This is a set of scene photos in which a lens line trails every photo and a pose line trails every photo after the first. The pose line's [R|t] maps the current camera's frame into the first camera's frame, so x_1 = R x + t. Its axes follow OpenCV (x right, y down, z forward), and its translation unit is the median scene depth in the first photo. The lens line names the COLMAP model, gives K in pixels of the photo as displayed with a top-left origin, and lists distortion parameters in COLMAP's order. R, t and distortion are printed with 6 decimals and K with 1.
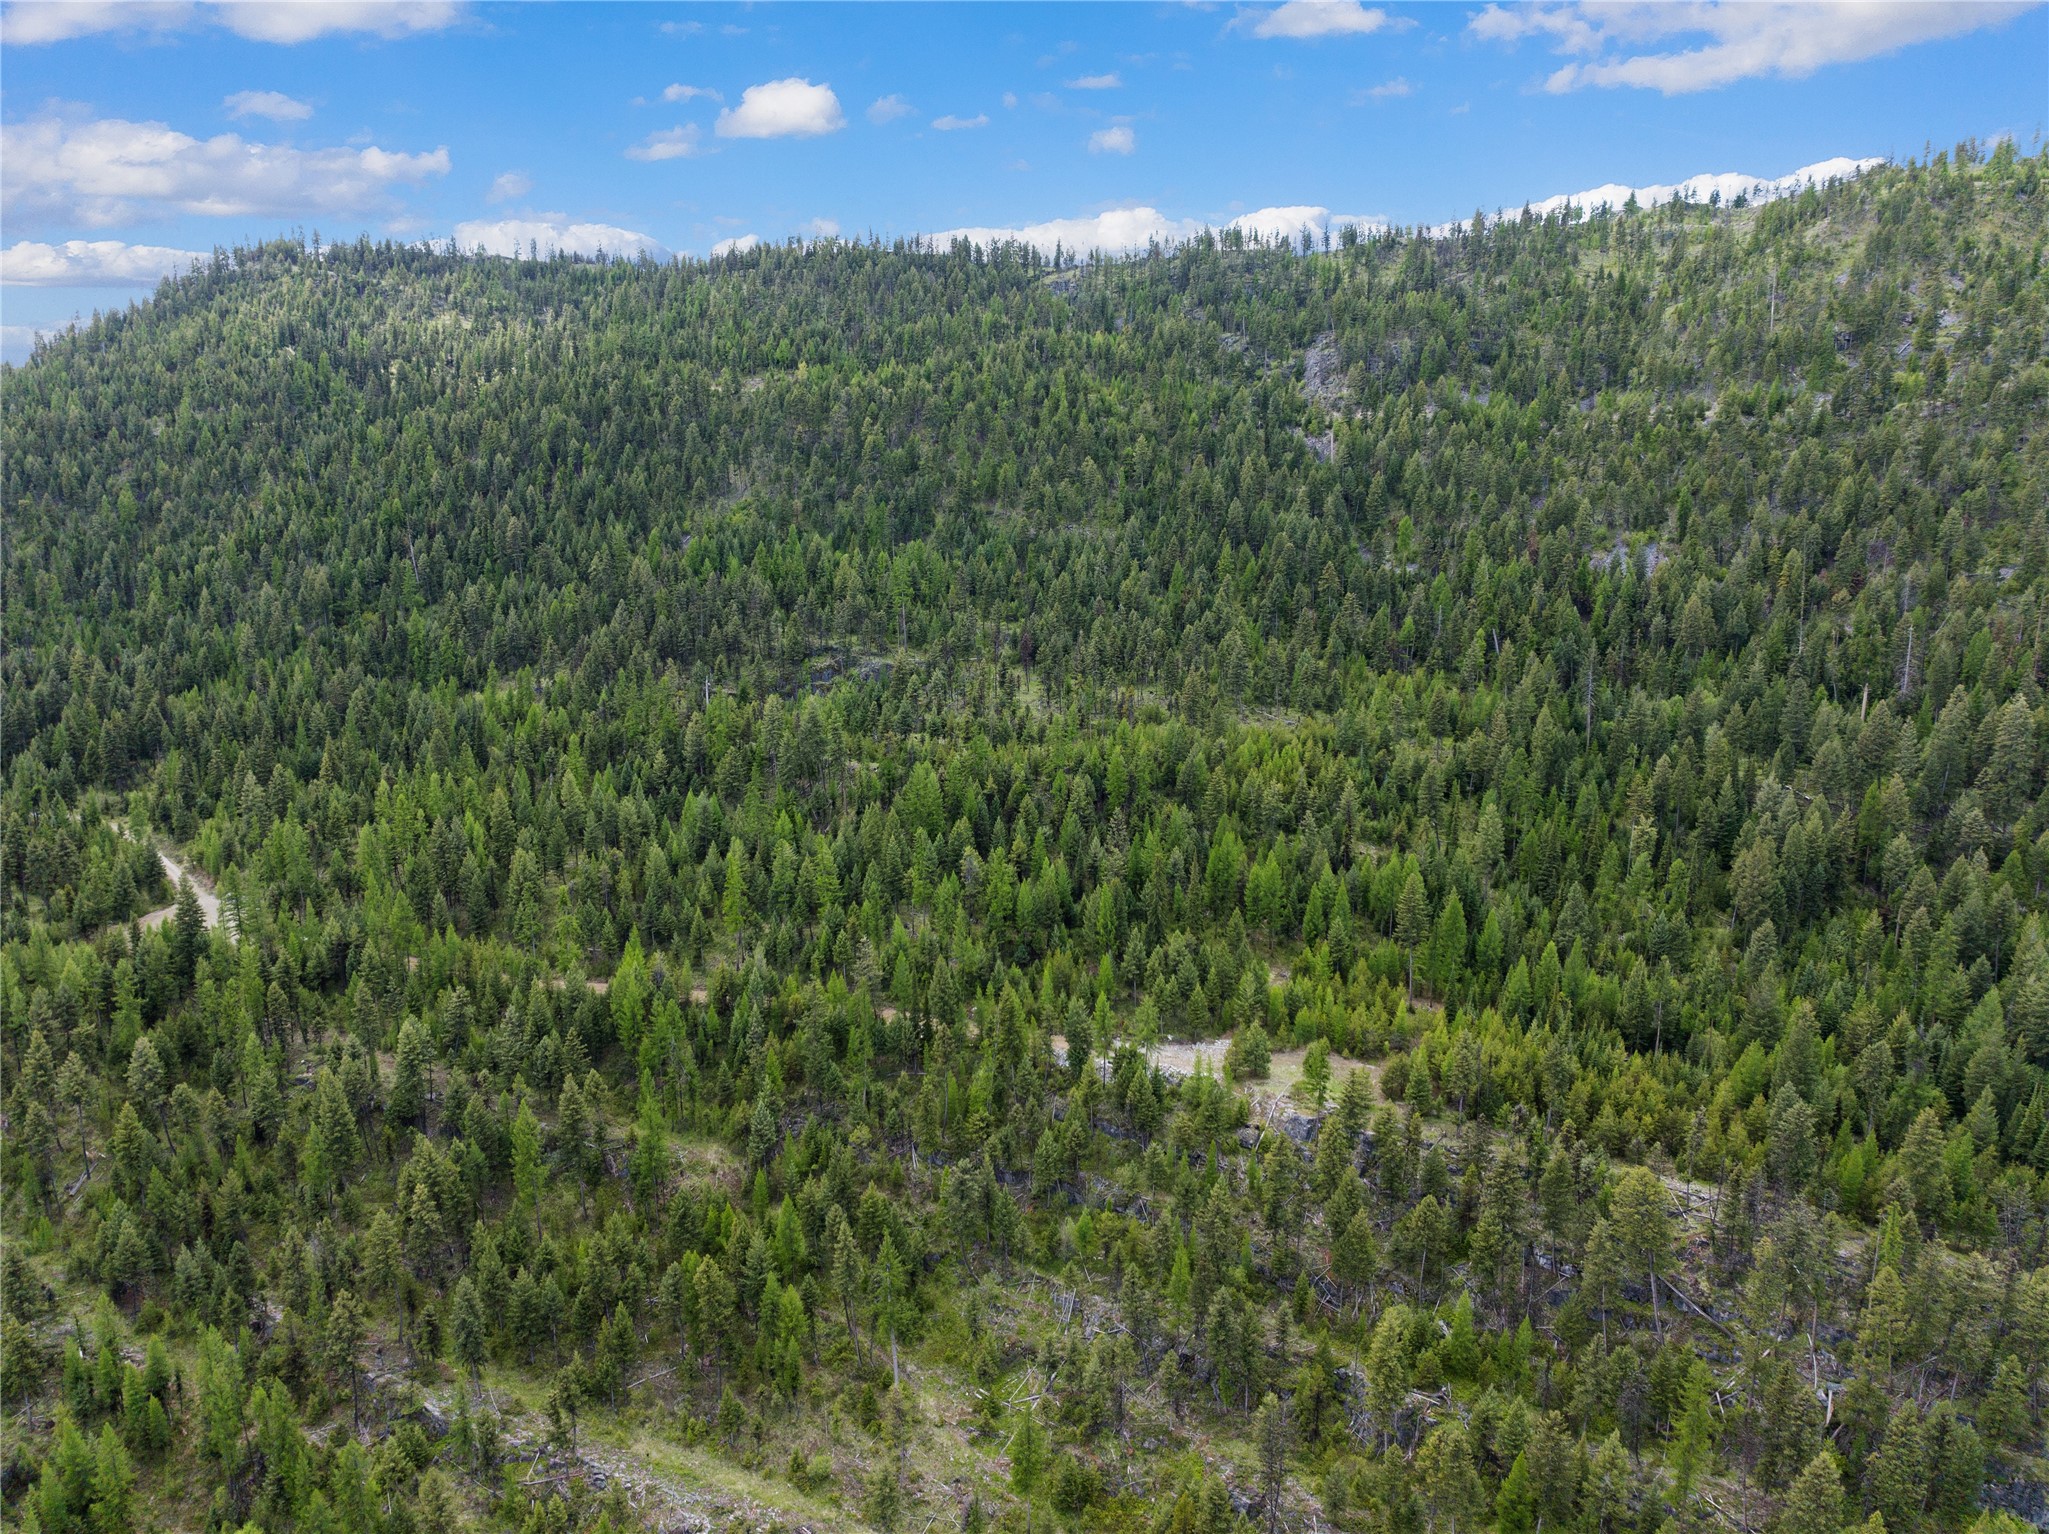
lens RADIAL K [[1488.8, 0, 1008.1], [0, 1488.8, 762.5], [0, 0, 1]] dist [-0.035183, -0.001353]
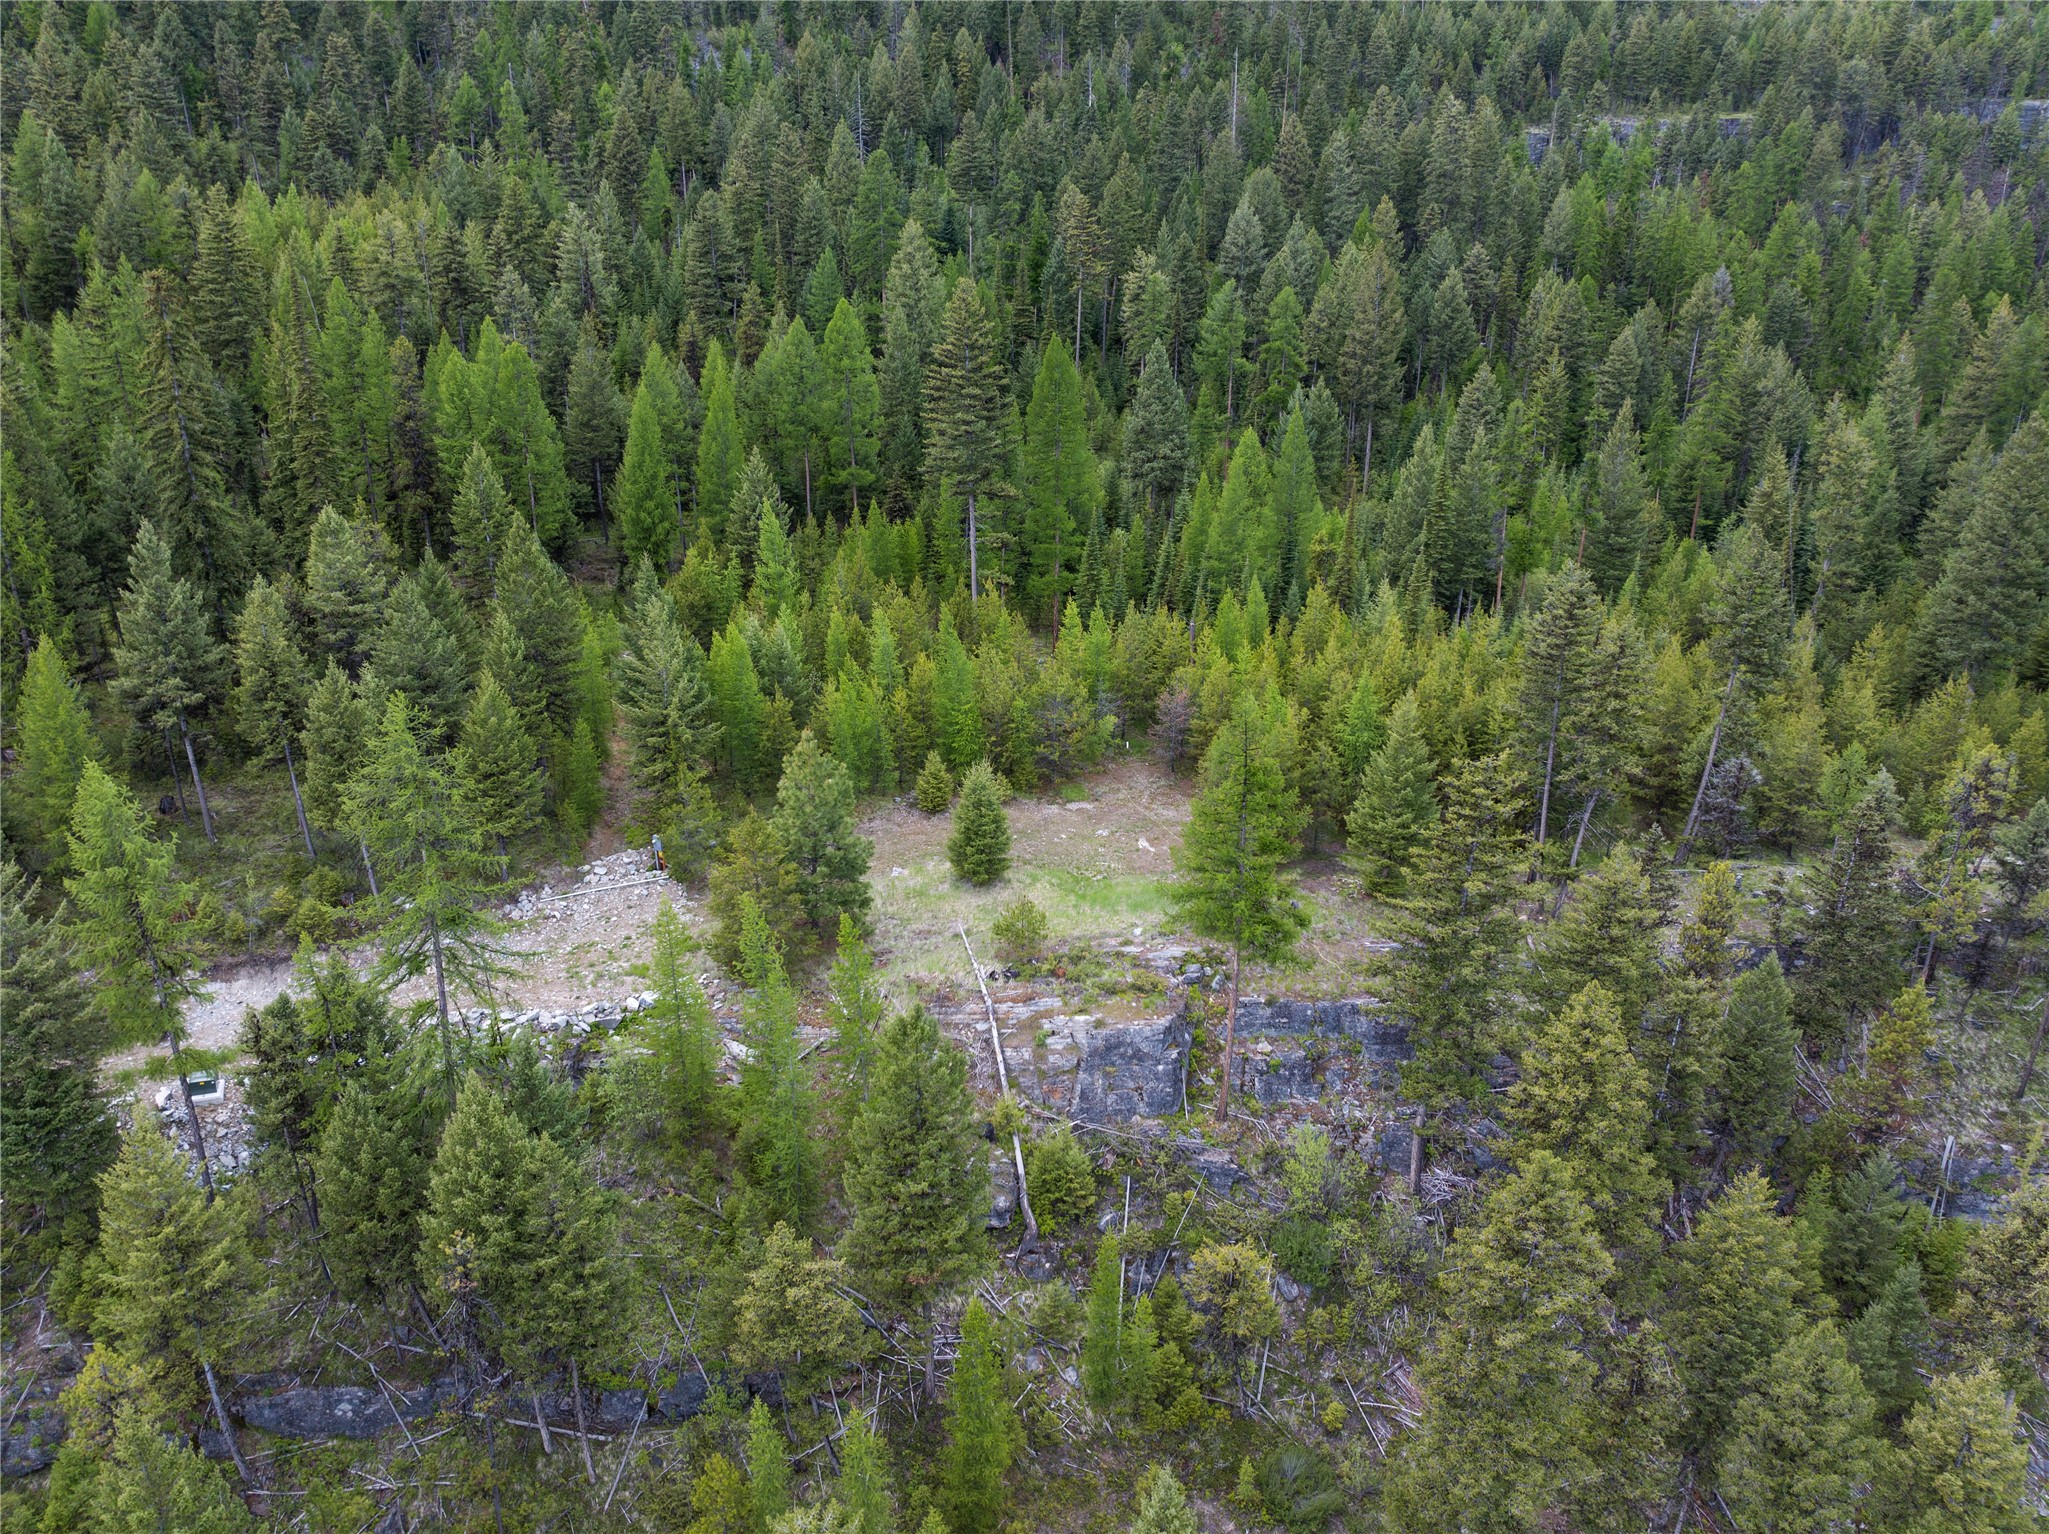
lens RADIAL K [[1488.8, 0, 1008.1], [0, 1488.8, 762.5], [0, 0, 1]] dist [-0.035183, -0.001353]
pose [[0.719188, -0.231542, 0.655101, 0.012735], [0.142985, 0.971981, 0.186569, 0.064617], [-0.679944, -0.040508, 0.732144, 0.371700]]
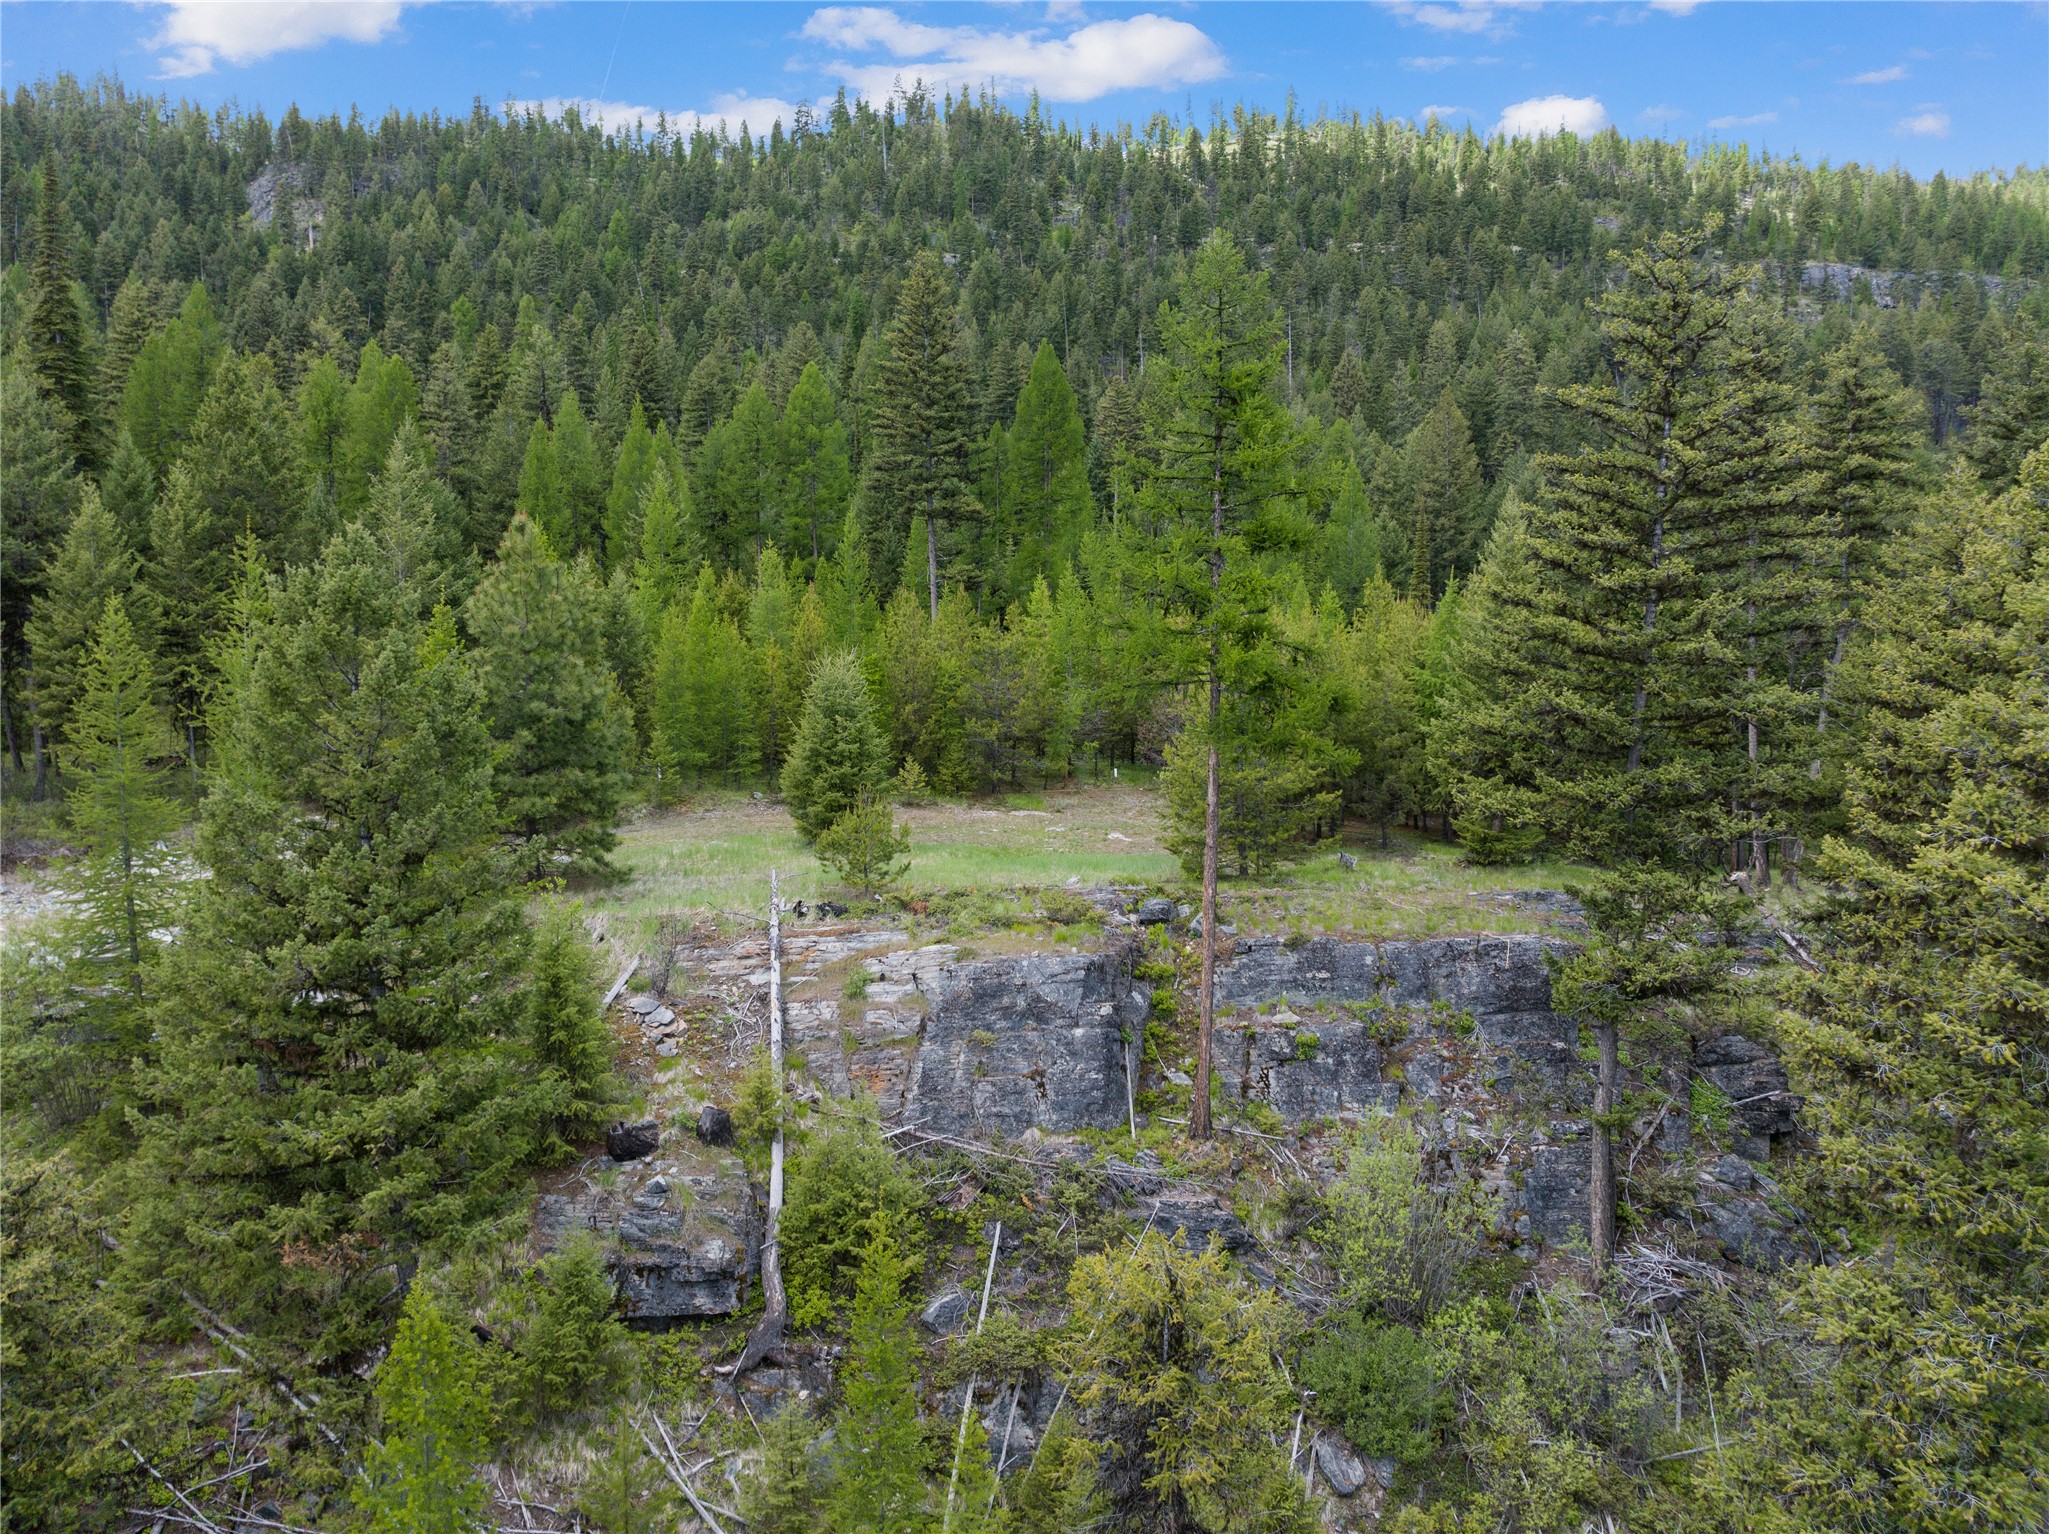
lens RADIAL K [[1488.8, 0, 1008.1], [0, 1488.8, 762.5], [0, 0, 1]] dist [-0.035183, -0.001353]
pose [[0.759108, -0.063917, 0.647819, 0.051279], [0.146903, 0.986317, -0.074826, 0.104284], [-0.634172, 0.151967, 0.758111, 0.402150]]
